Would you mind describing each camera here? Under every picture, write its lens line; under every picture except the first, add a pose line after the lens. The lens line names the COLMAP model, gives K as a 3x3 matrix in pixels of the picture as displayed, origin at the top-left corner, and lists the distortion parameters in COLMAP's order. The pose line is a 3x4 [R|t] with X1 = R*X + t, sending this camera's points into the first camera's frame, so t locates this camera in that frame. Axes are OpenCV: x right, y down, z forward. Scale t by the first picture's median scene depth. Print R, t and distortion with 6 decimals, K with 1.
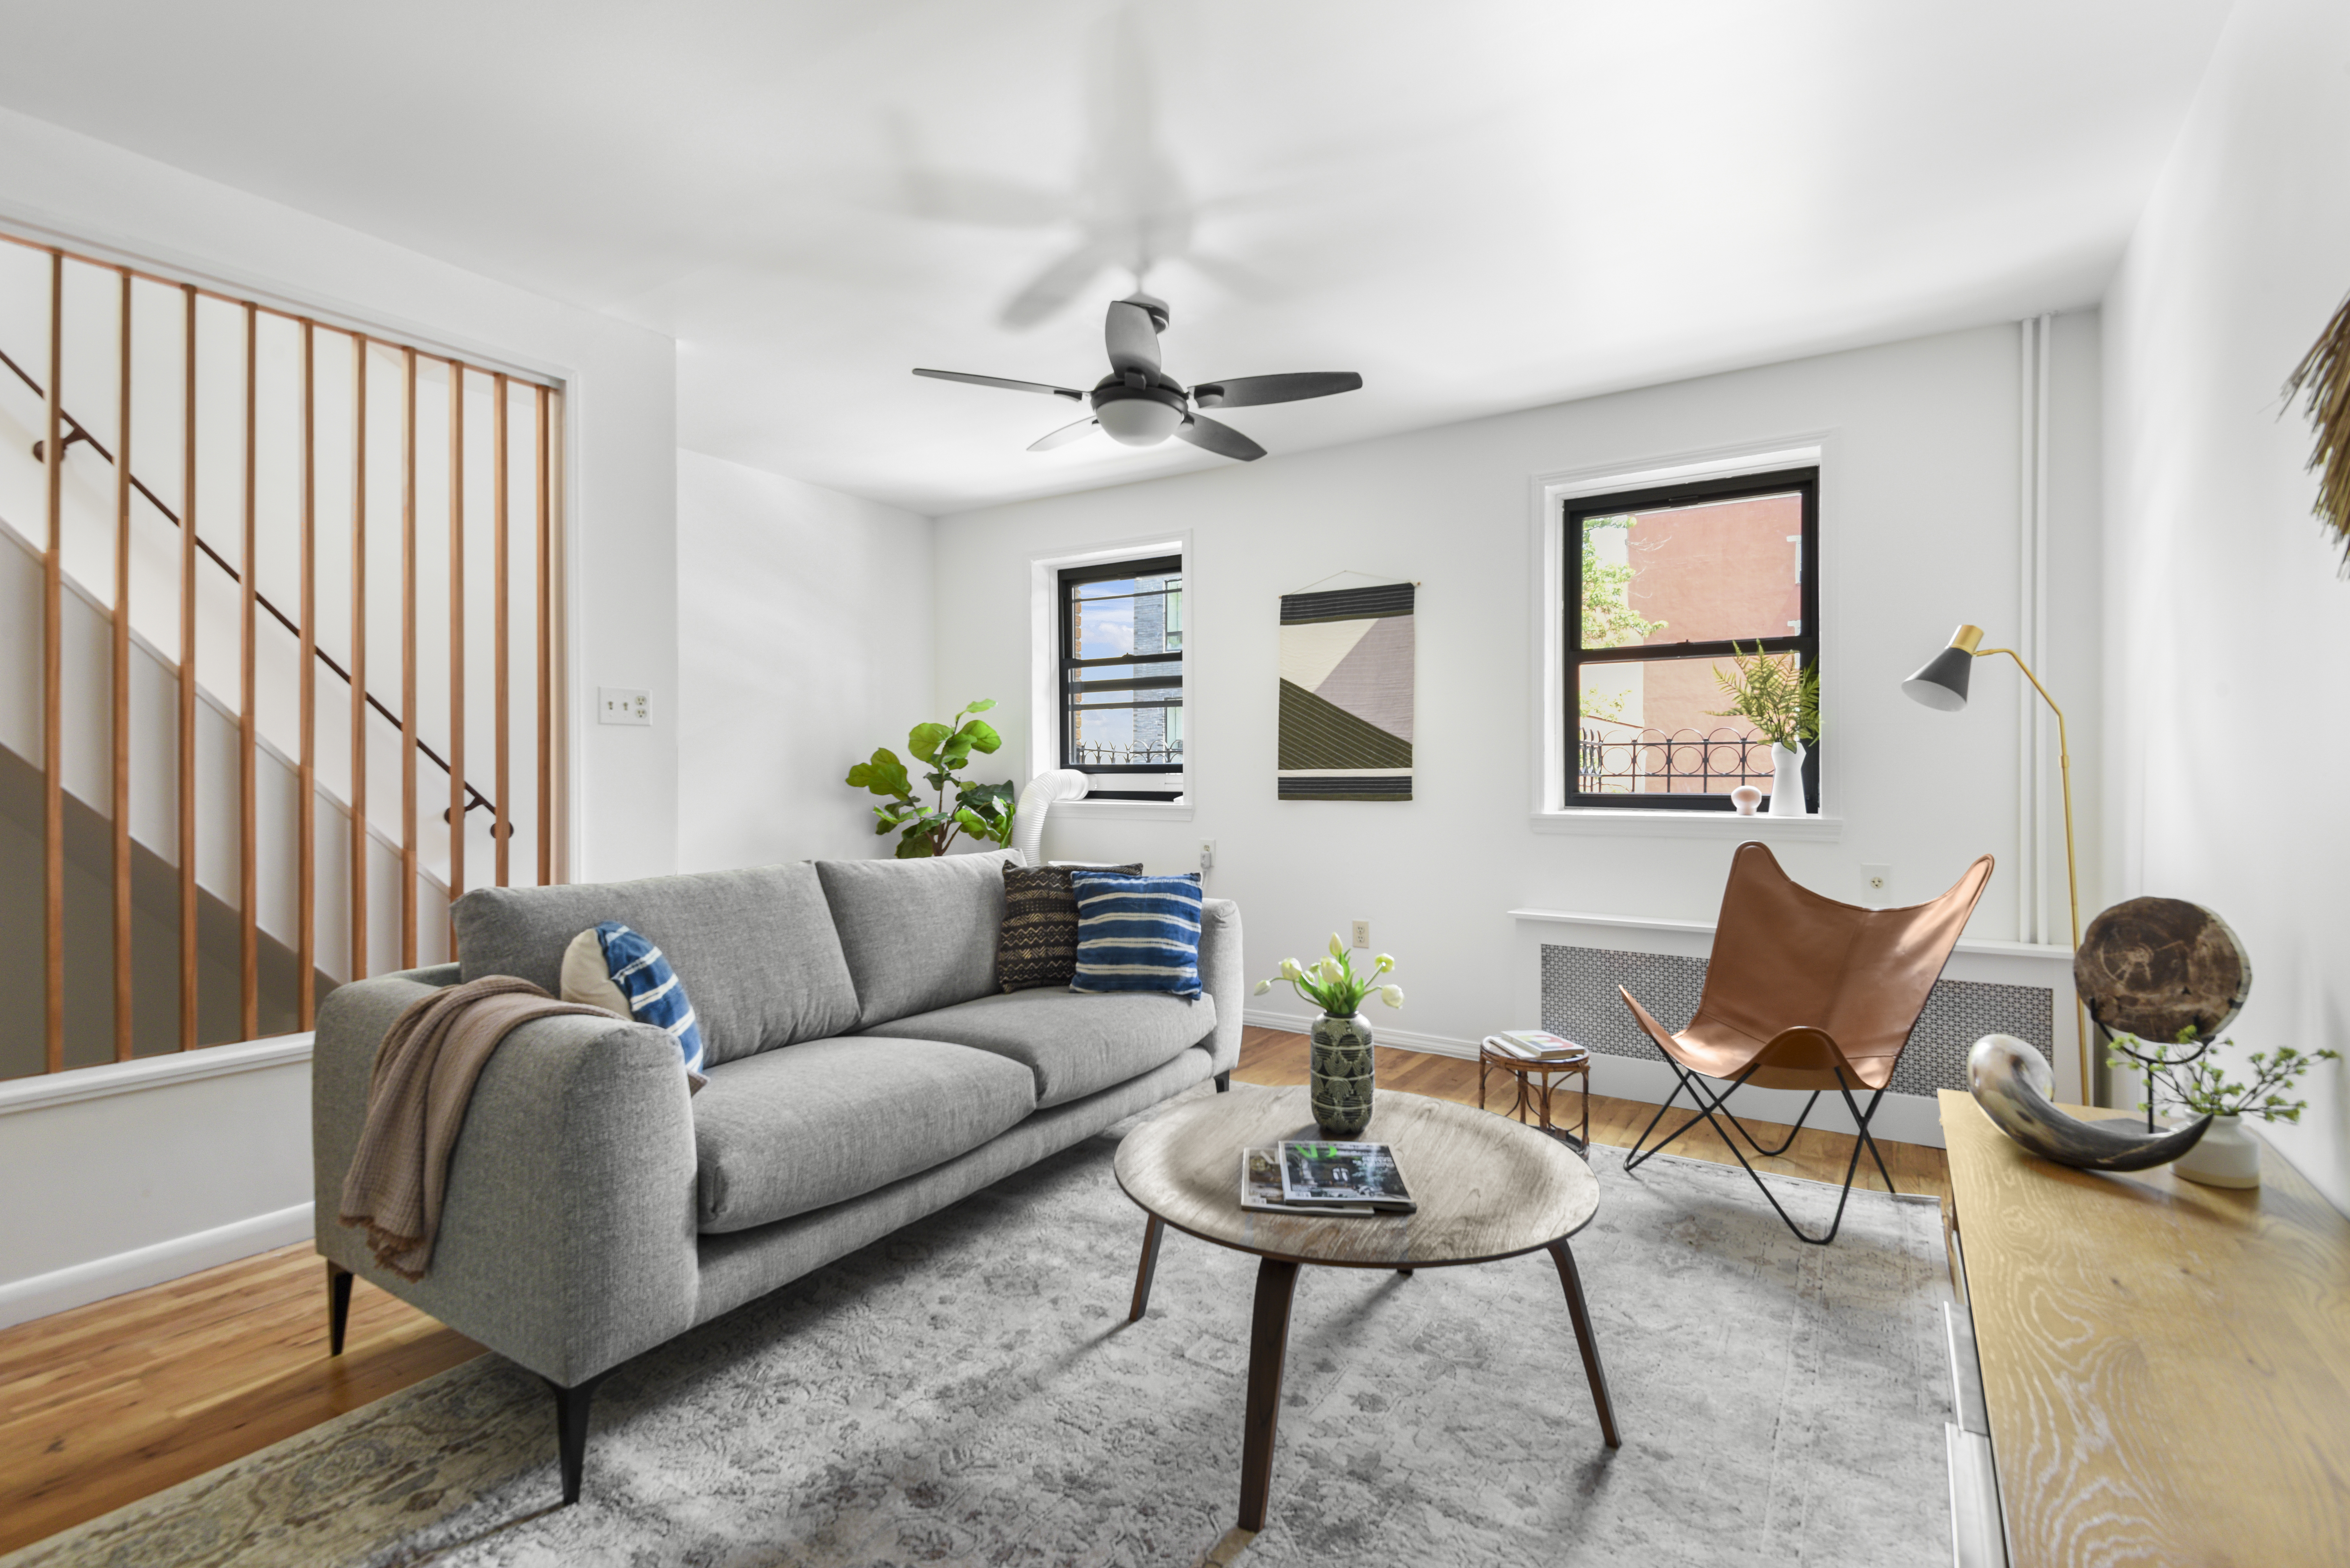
lens RADIAL K [[1106.5, 0, 1117.2], [0, 1106.5, 785.8], [0, 0, 1]] dist [-0.003206, -0.001217]
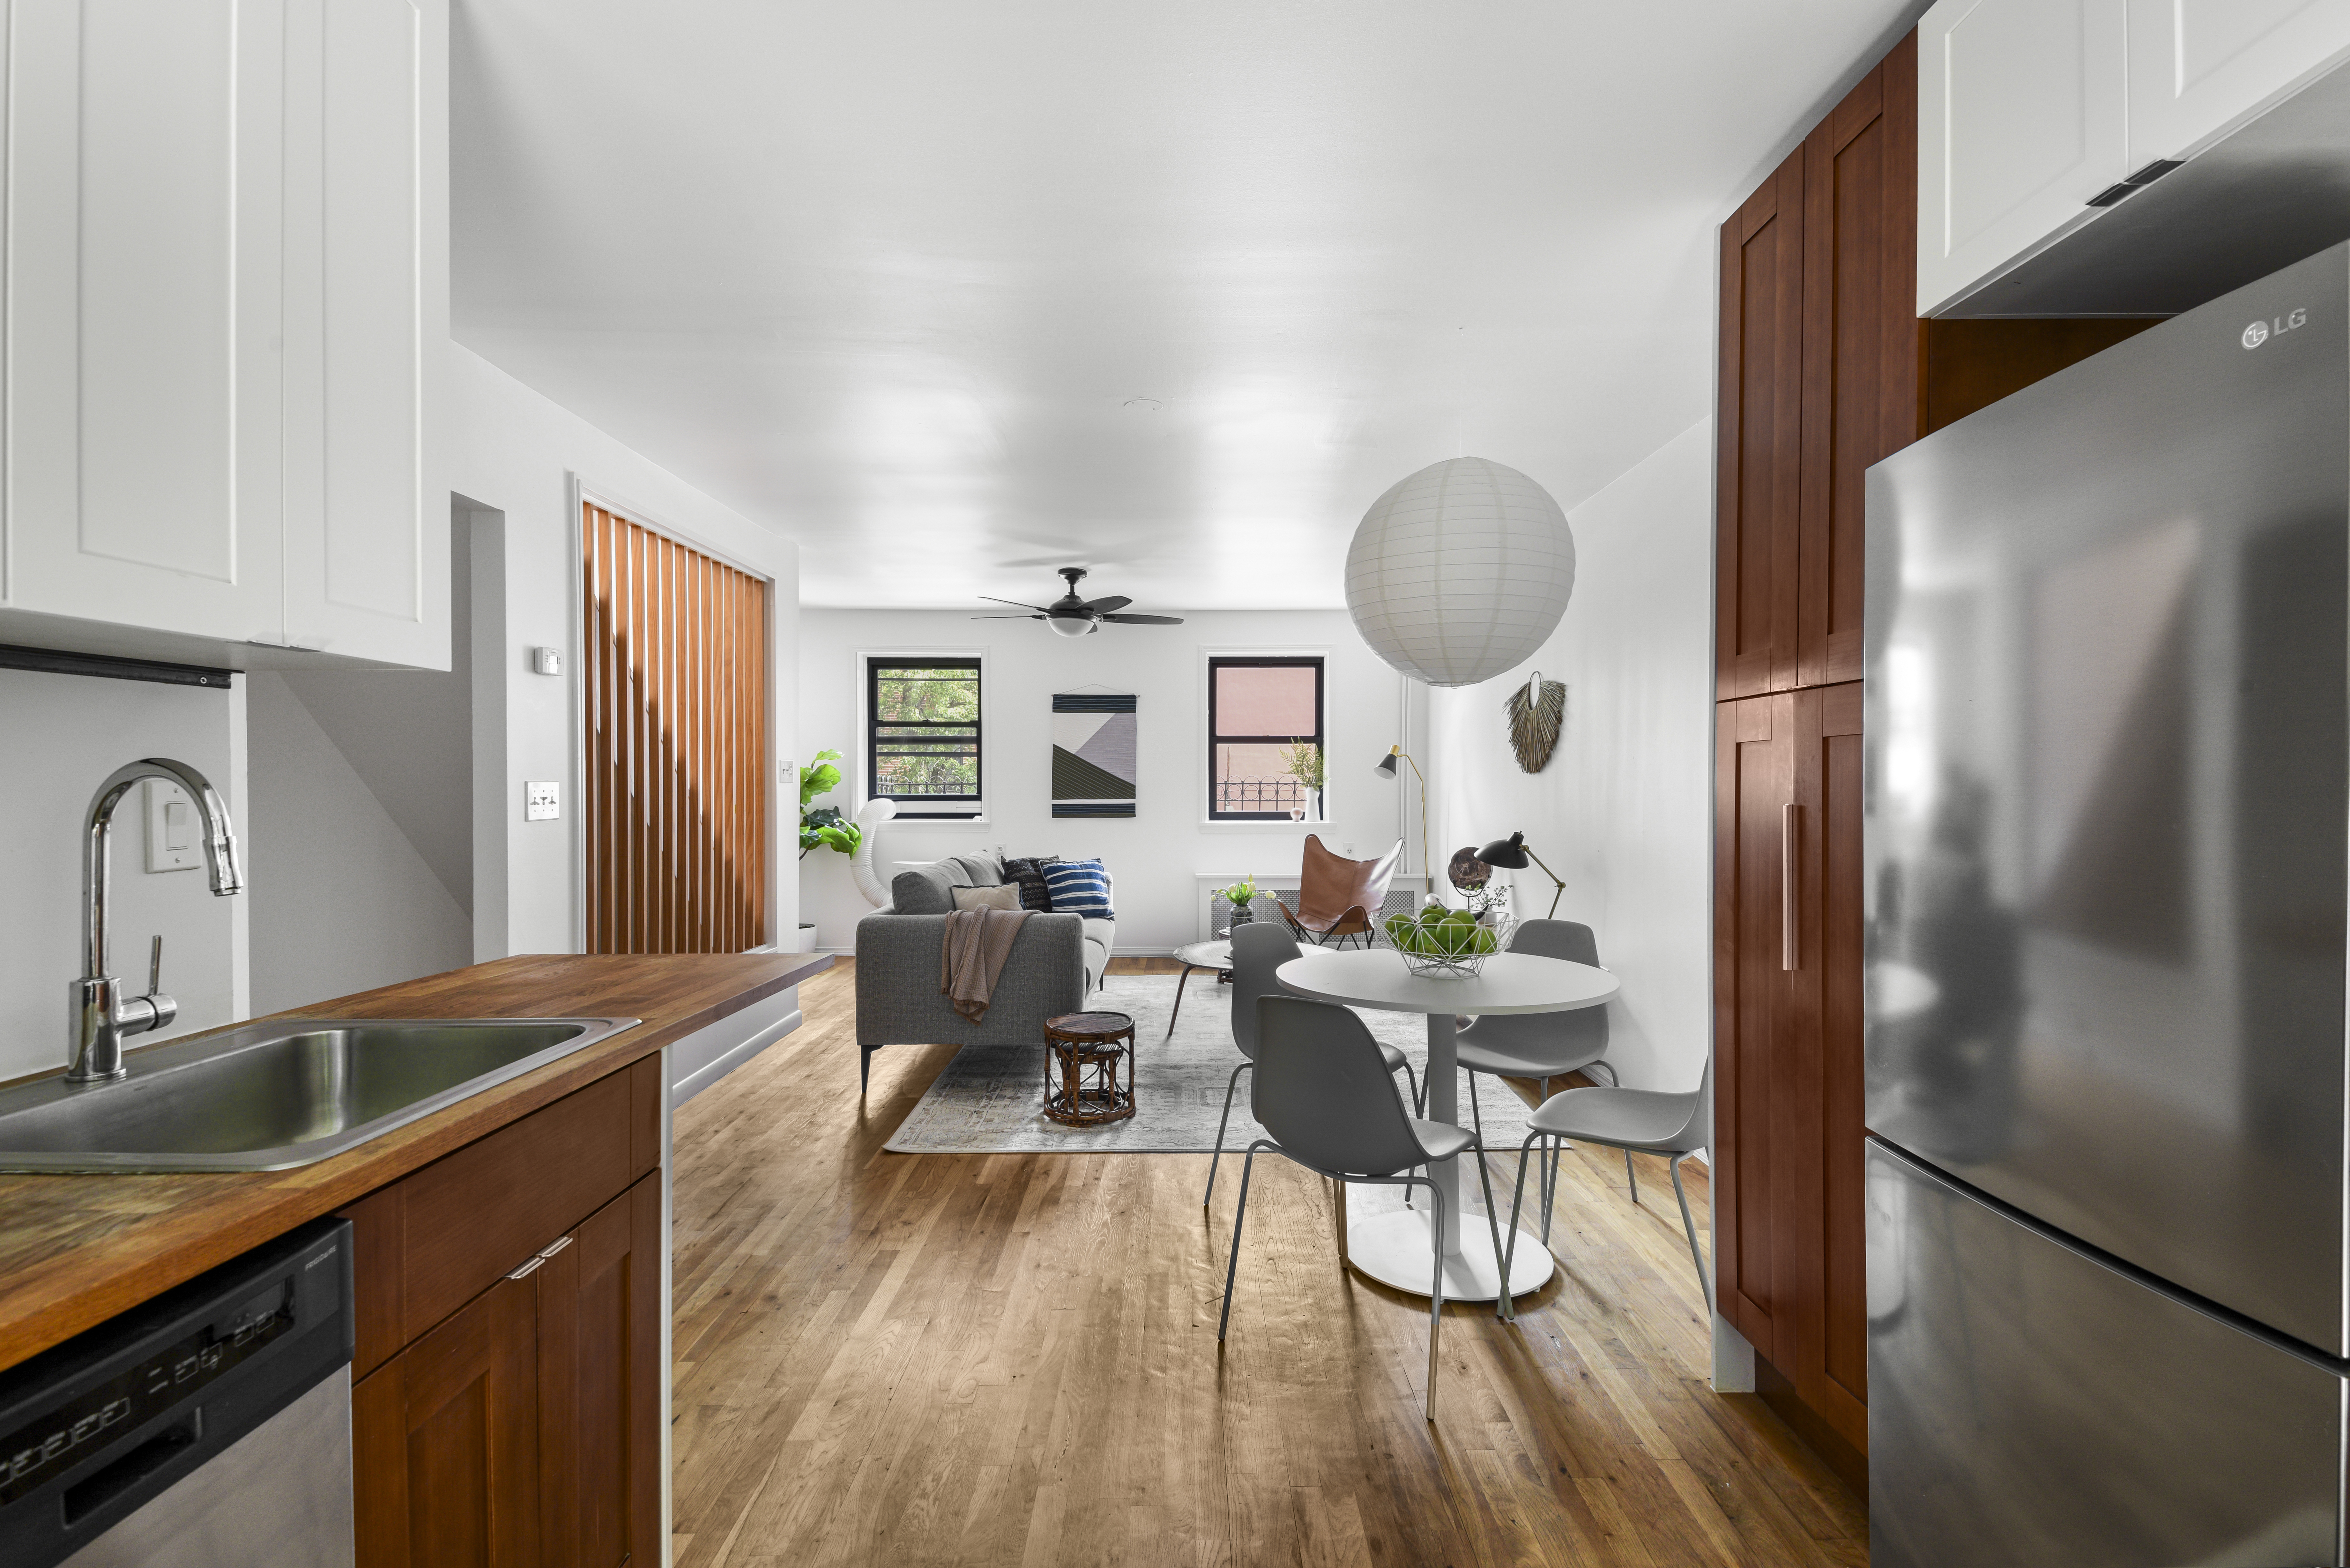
lens RADIAL K [[1106.6, 0, 1181.5], [0, 1106.6, 778.5], [0, 0, 1]] dist [-0.003206, -0.001217]
pose [[0.824473, 0.000339, 0.565902, -0.685689], [0.005923, 0.999940, -0.009229, -0.031801], [-0.565871, 0.010961, 0.824421, -0.517392]]
